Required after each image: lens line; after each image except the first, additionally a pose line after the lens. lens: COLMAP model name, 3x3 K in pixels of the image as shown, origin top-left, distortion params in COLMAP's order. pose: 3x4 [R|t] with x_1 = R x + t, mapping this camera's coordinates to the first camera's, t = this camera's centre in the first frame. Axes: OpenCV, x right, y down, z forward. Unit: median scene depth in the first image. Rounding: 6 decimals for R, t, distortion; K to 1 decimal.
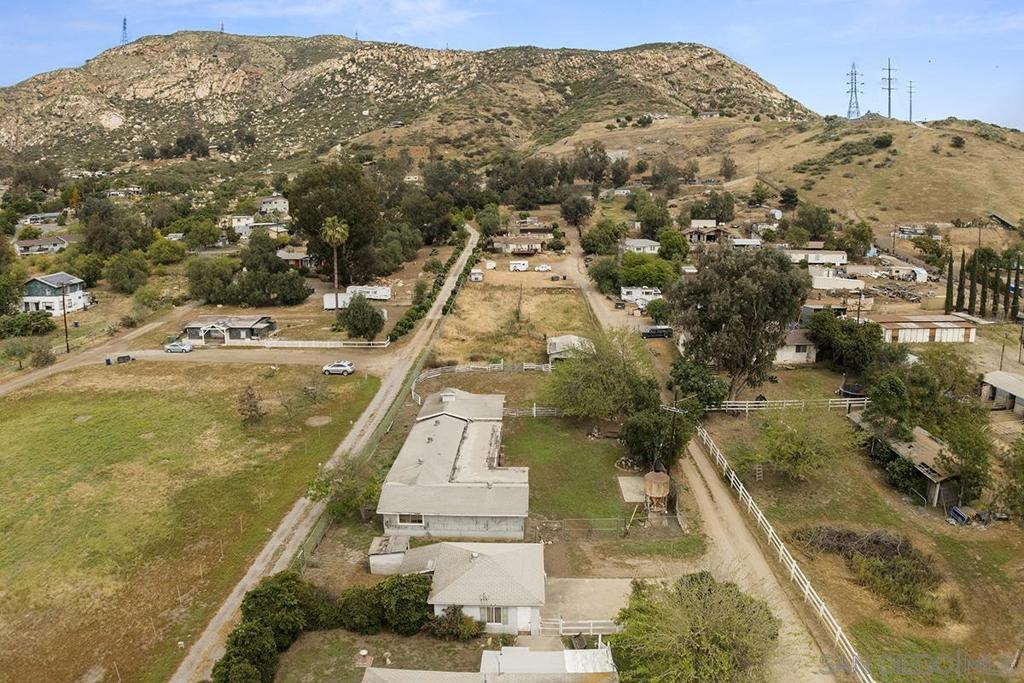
lens RADIAL K [[635.4, 0, 512.0], [0, 635.4, 341.5], [0, 0, 1]] dist [-0.149463, 0.001004]
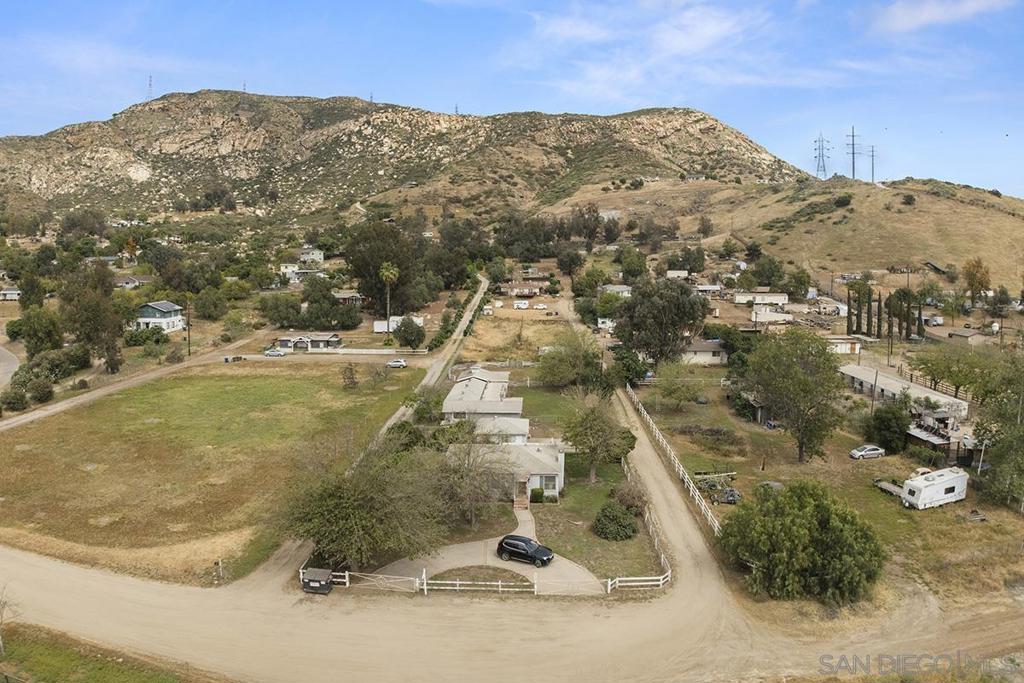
lens RADIAL K [[635.4, 0, 512.0], [0, 635.4, 341.5], [0, 0, 1]] dist [-0.149463, 0.001004]
pose [[0.999951, 0.007144, -0.006793, 0.001057], [-0.007698, 0.996318, -0.085384, 0.034891], [0.006158, 0.085432, 0.996325, -0.144375]]
